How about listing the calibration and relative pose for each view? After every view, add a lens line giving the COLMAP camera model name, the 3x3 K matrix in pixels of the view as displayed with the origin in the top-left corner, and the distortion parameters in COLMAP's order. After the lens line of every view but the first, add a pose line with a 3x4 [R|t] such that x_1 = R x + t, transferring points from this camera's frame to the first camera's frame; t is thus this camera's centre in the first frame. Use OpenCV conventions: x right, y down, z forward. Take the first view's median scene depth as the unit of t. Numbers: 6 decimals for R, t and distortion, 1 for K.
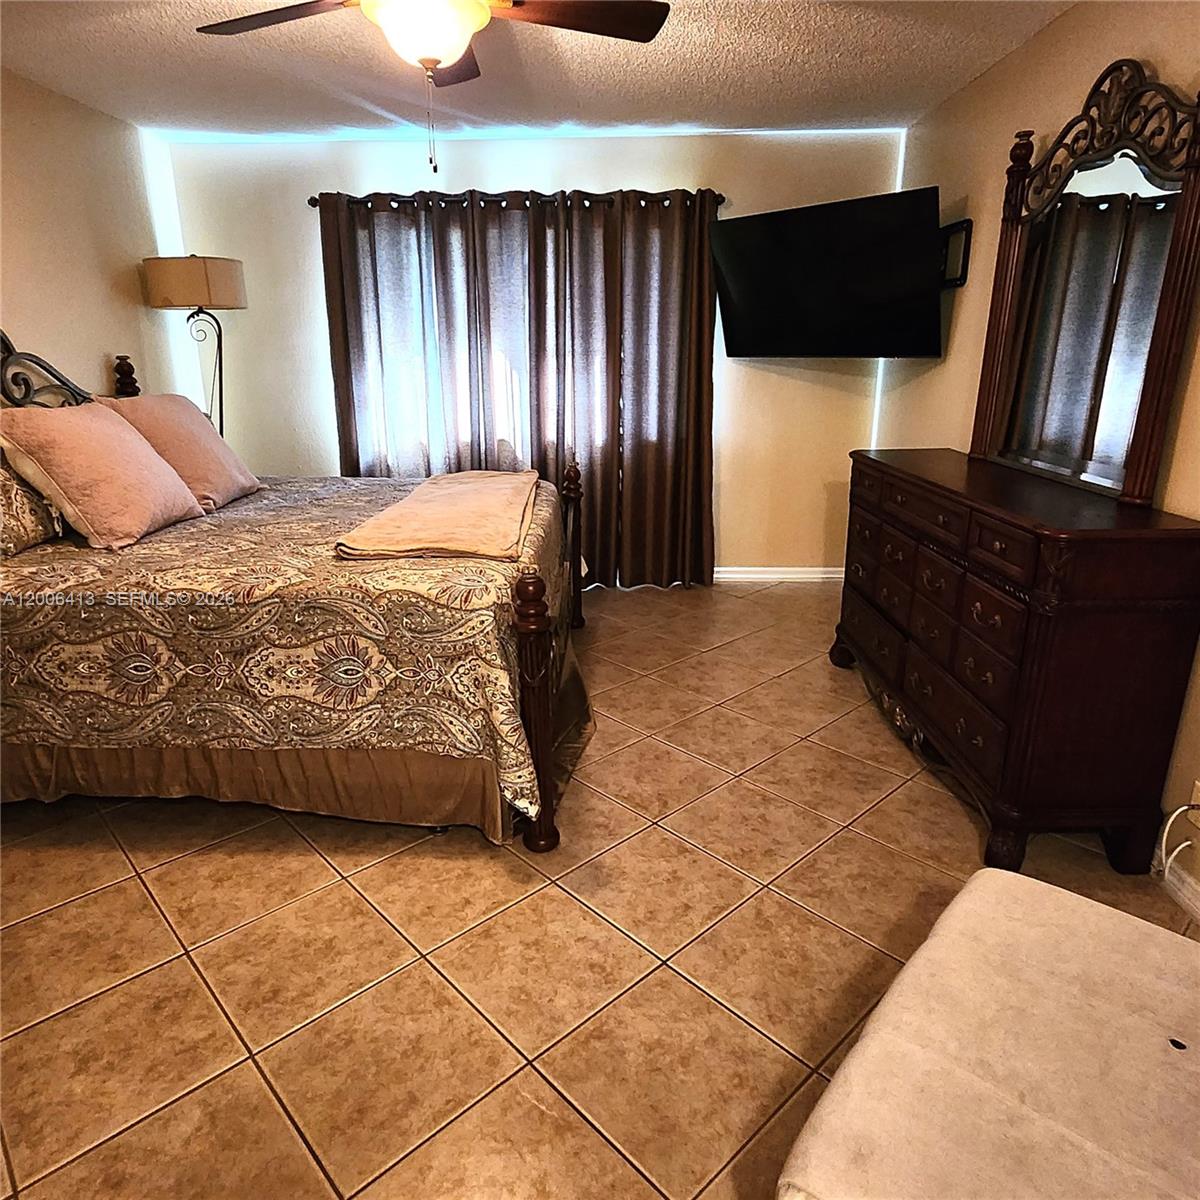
lens RADIAL K [[858.3, 0, 600.0], [0, 858.3, 600.0], [0, 0, 1]] dist [0.006840, -0.007981]
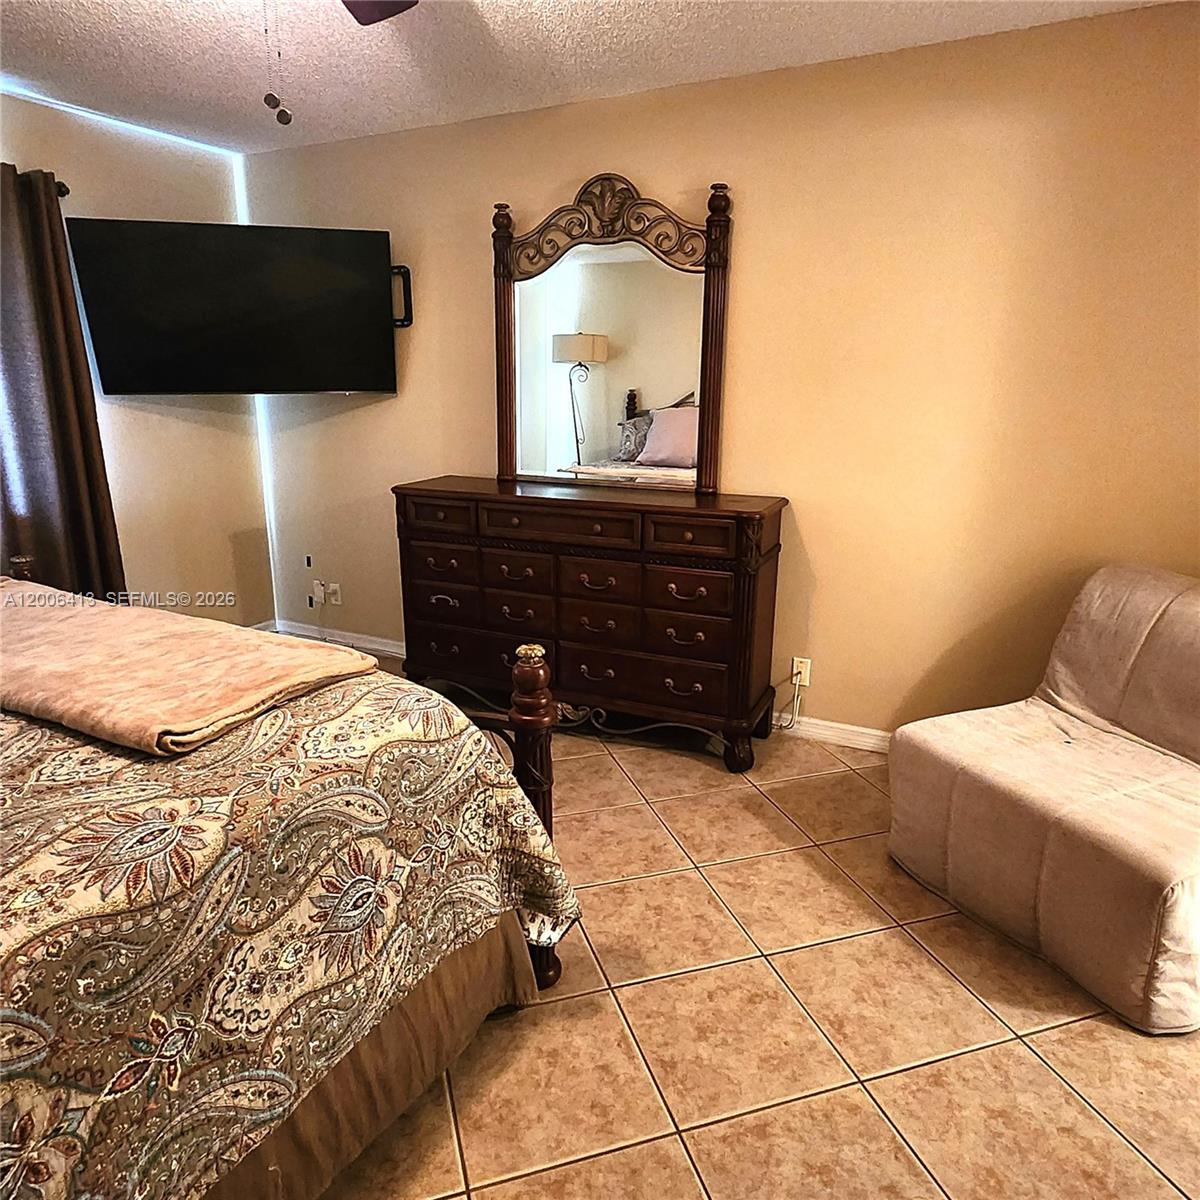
lens RADIAL K [[858.3, 0, 600.0], [0, 858.3, 600.0], [0, 0, 1]] dist [0.006840, -0.007981]
pose [[0.392815, -0.220815, 0.892713, -0.728084], [0.255665, 0.958698, 0.124638, -0.157465], [-0.883364, 0.179276, 0.433045, 0.540689]]
